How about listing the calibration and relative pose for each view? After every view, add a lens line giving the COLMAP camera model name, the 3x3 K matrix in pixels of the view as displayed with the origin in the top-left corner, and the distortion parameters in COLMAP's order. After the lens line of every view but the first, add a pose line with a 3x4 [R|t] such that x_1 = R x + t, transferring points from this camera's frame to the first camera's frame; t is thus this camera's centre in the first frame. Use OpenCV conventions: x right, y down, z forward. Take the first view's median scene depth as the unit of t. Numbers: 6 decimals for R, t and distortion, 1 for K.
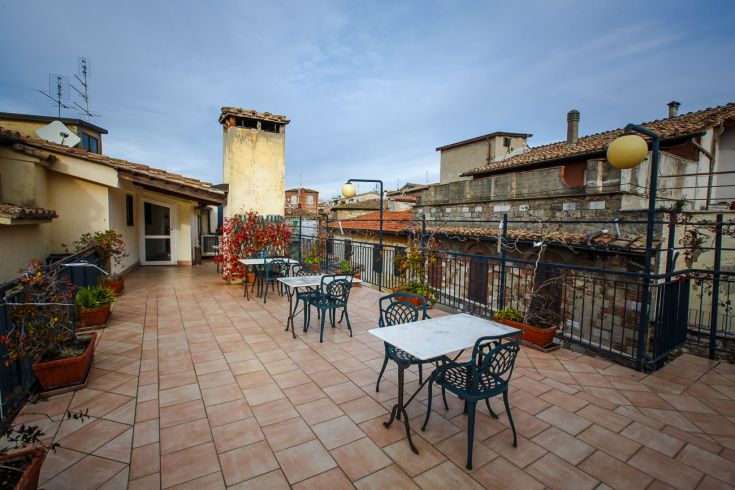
lens RADIAL K [[336.8, 0, 365.9], [0, 336.8, 248.2], [0, 0, 1]] dist [-0.053425, 0.019765]
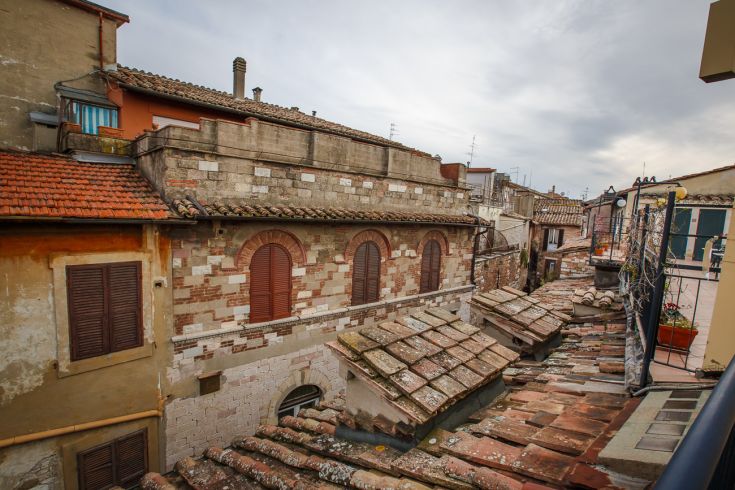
lens RADIAL K [[336.8, 0, 365.9], [0, 336.8, 248.2], [0, 0, 1]] dist [-0.053425, 0.019765]
pose [[-0.314439, -0.137120, 0.939322, -0.692218], [0.022748, 0.988140, 0.151861, -0.155470], [-0.949005, 0.069118, -0.307590, 2.164106]]
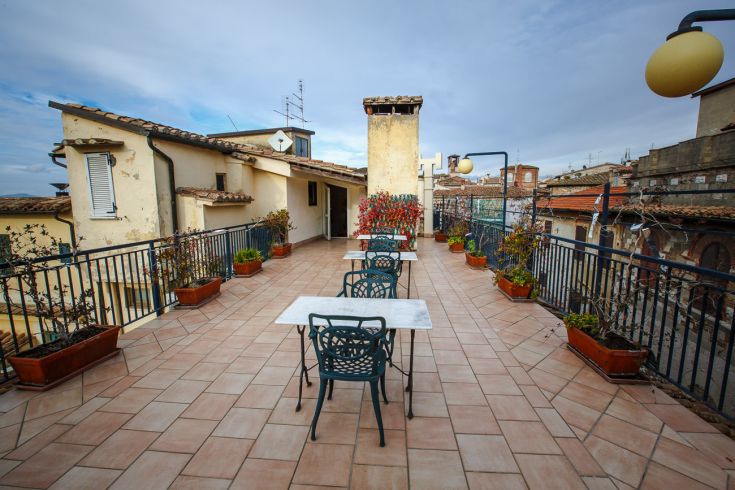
lens RADIAL K [[336.8, 0, 365.9], [0, 336.8, 248.2], [0, 0, 1]] dist [-0.053425, 0.019765]
pose [[0.801681, 0.064135, -0.594302, 0.277789], [-0.029062, 0.997234, 0.068414, 0.000603], [0.597046, -0.037574, 0.801327, 0.080570]]
